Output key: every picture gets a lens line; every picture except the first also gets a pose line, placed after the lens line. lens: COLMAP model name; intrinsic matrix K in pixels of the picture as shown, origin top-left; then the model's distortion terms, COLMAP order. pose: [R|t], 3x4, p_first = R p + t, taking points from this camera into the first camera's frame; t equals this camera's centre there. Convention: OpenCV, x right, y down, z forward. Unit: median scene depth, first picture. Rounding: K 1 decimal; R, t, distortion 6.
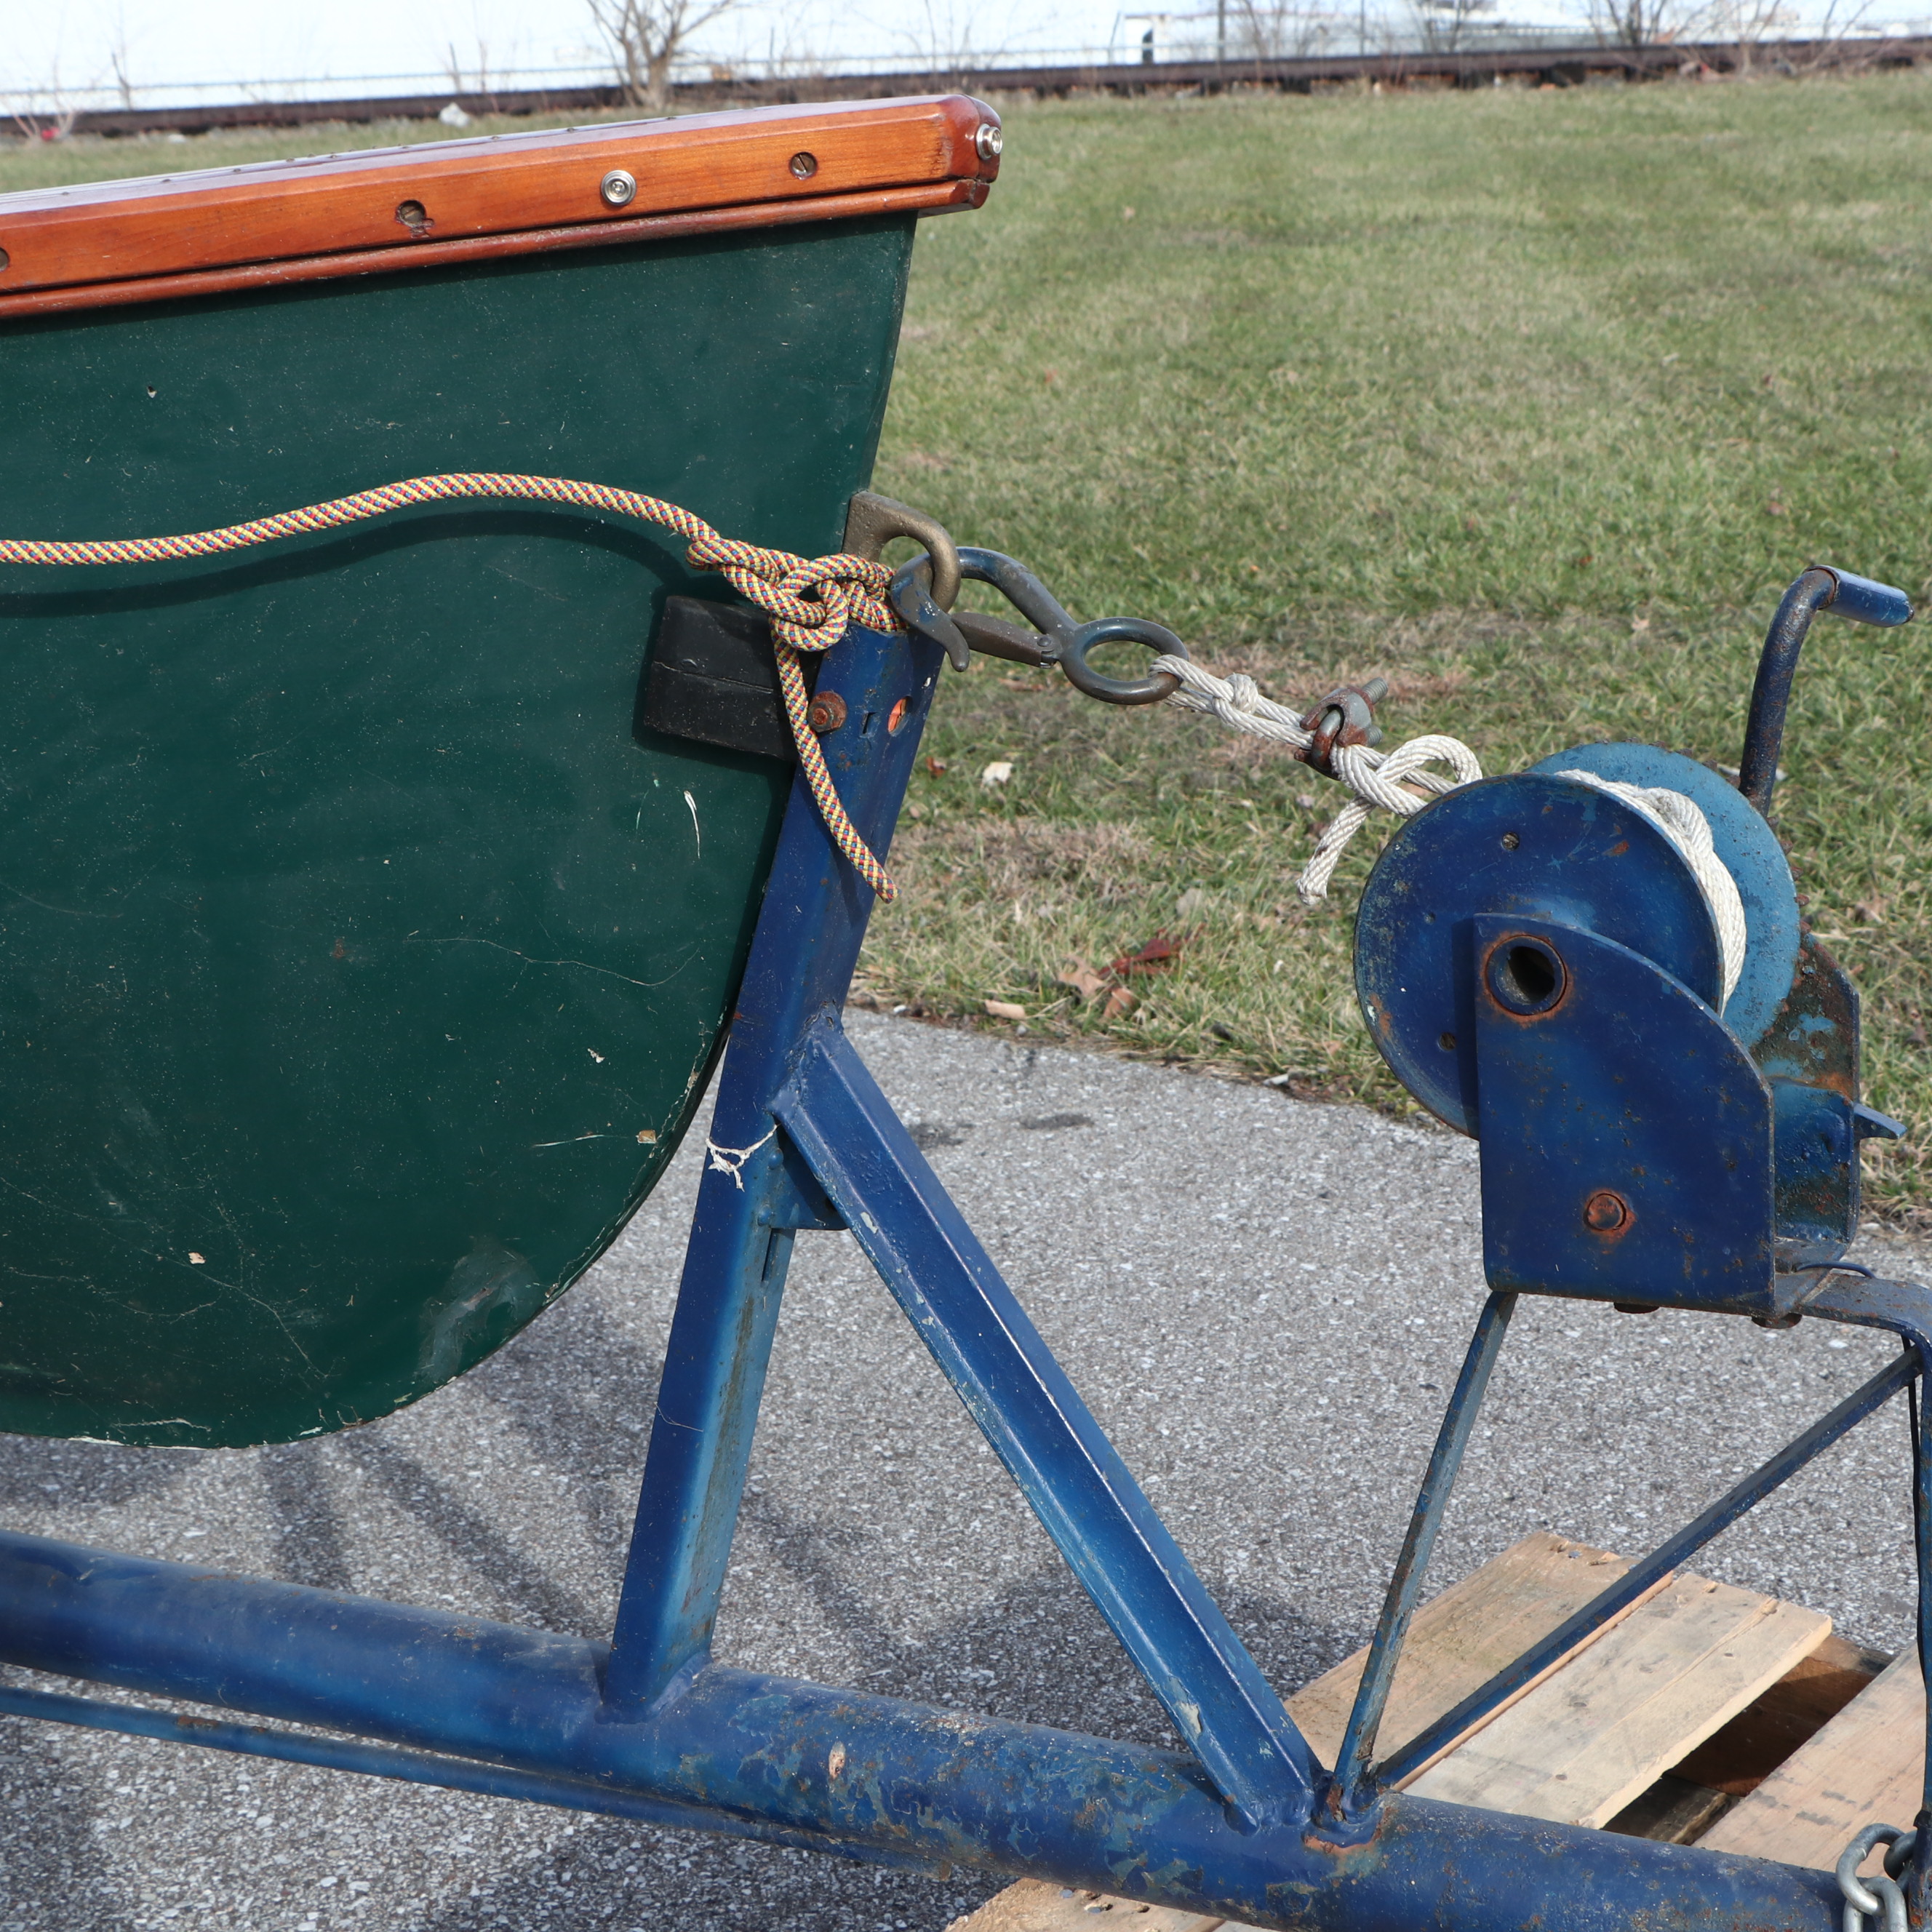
lens RADIAL K [[3117.8, 0, 966.0], [0, 3117.8, 966.0], [0, 0, 1]] dist [-0.076586, 0.123099]
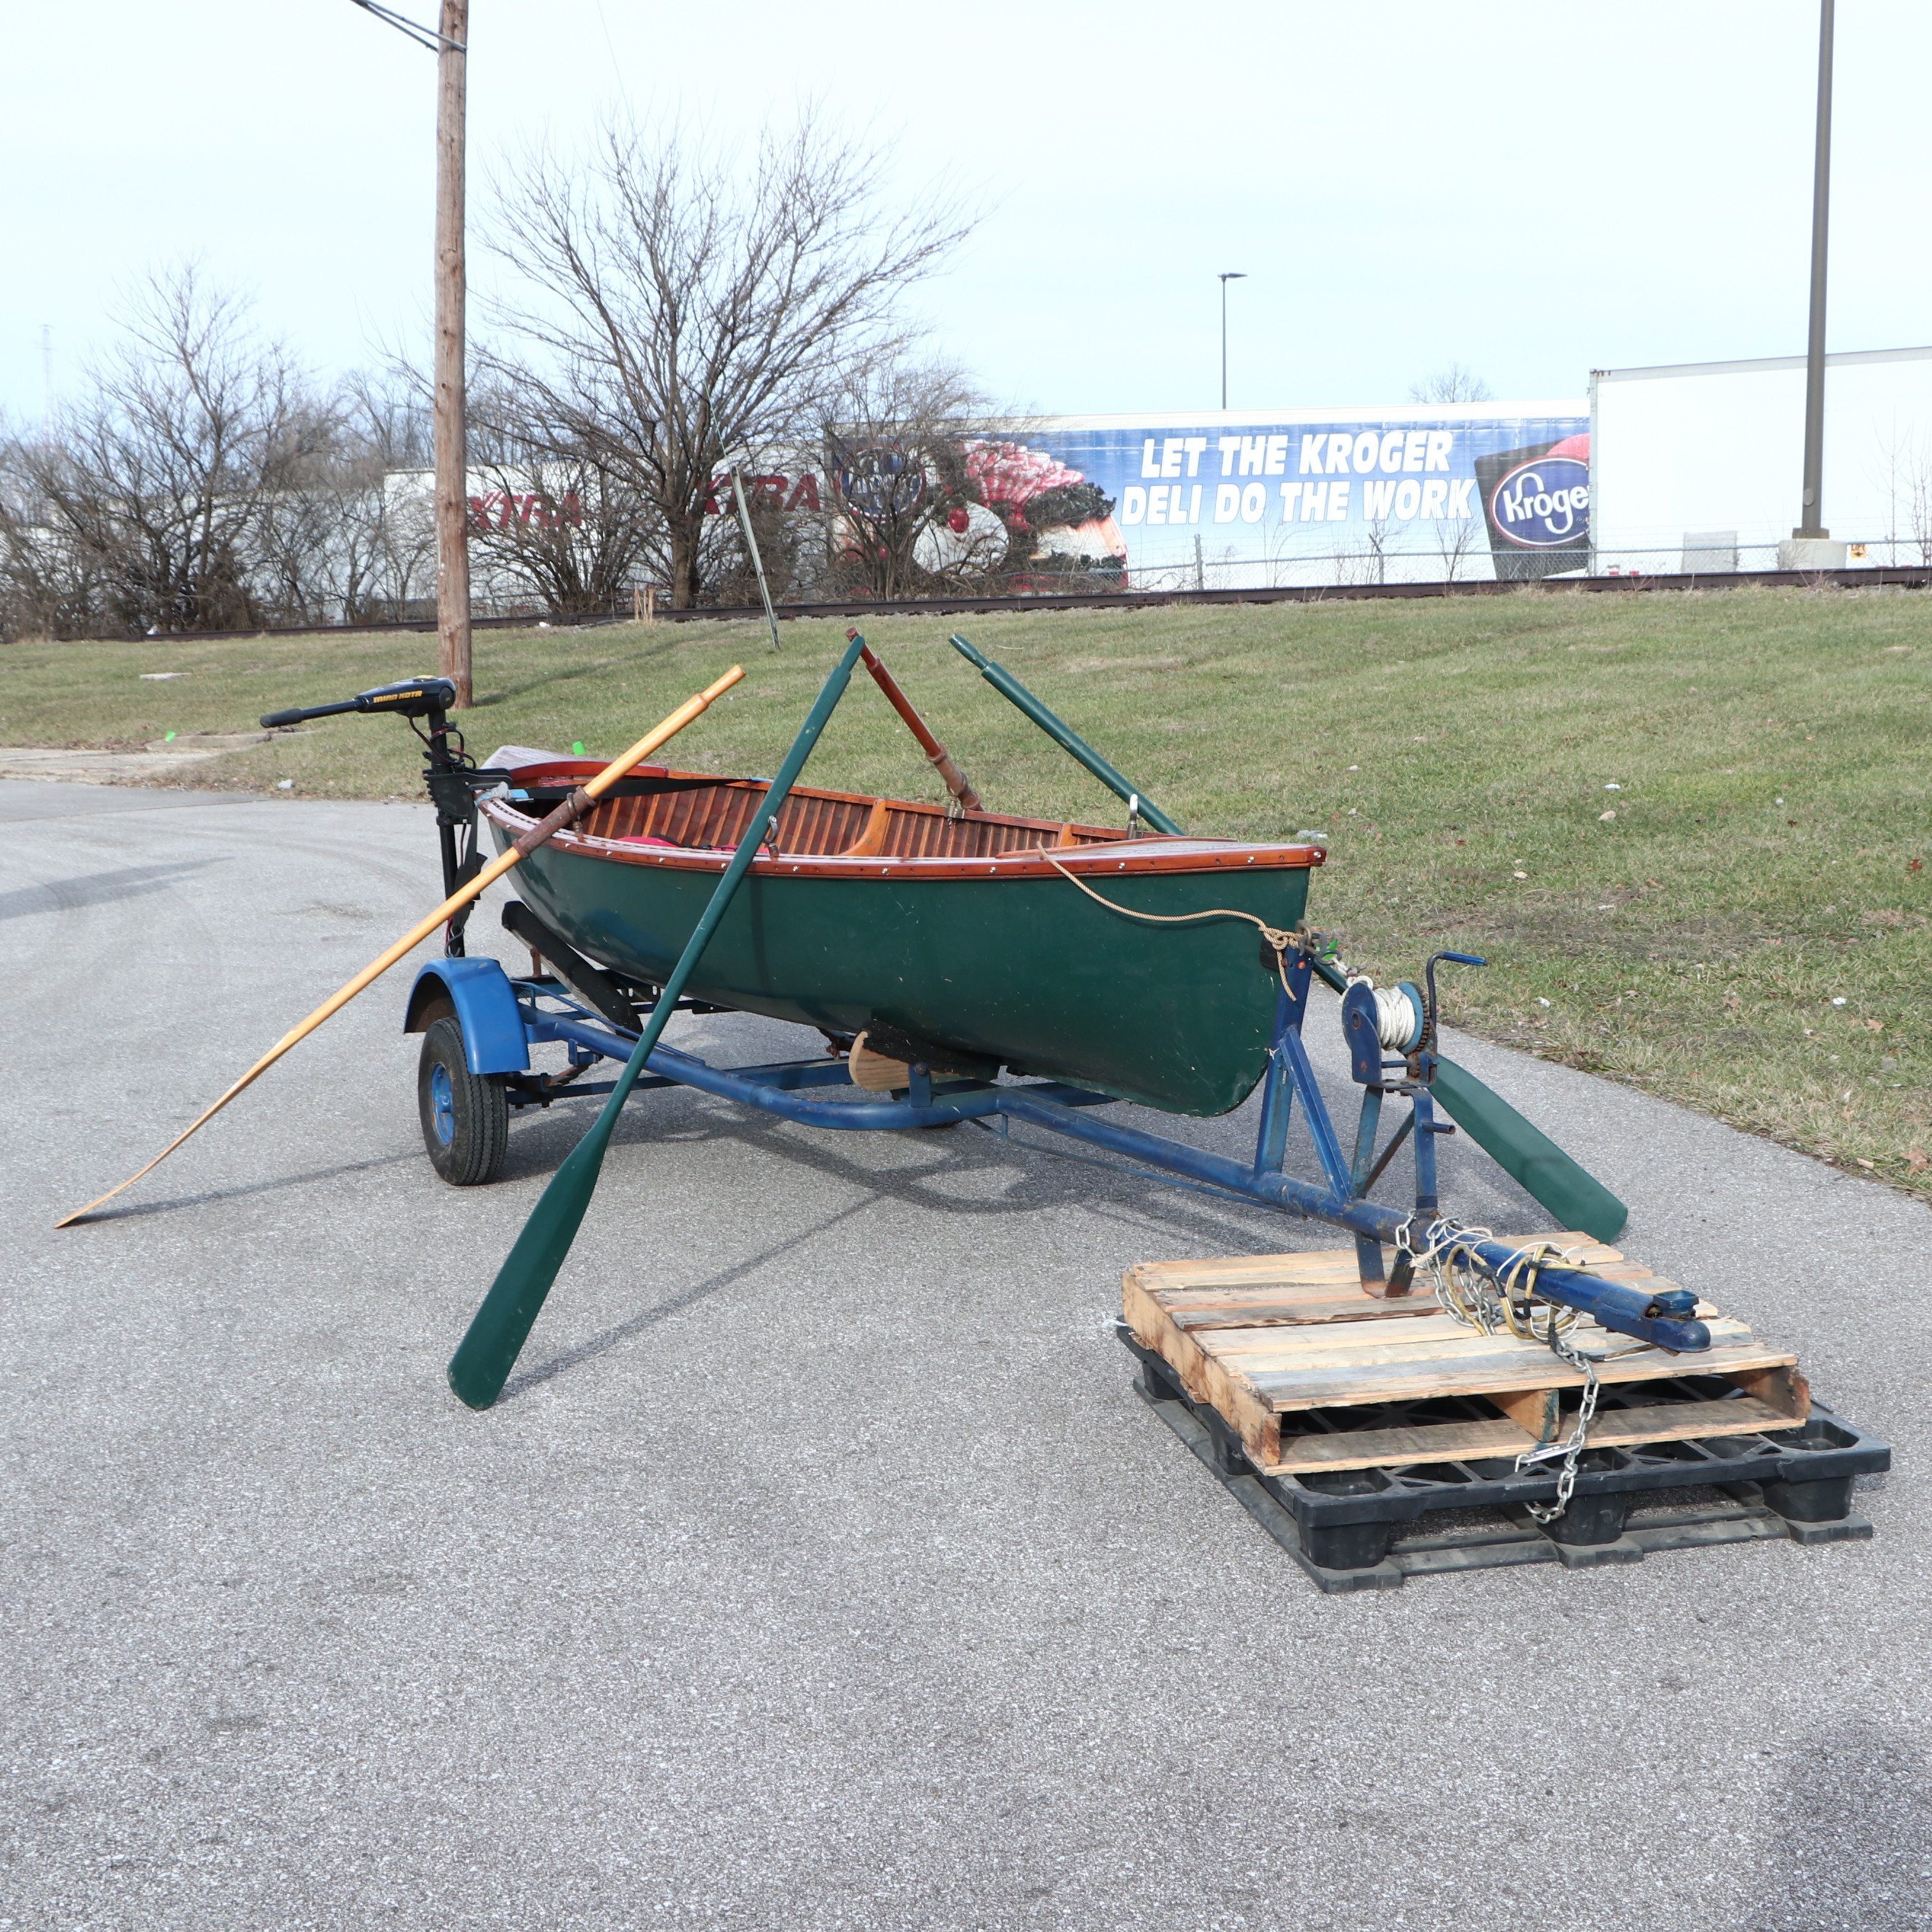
lens RADIAL K [[2916.7, 0, 966.0], [0, 2916.7, 966.0], [0, 0, 1]] dist [-0.129266, 0.204978]
pose [[0.775893, 0.097345, -0.623309, 0.622841], [-0.160006, 0.986082, -0.045174, 0.054859], [0.610236, 0.134784, 0.780670, -0.749084]]
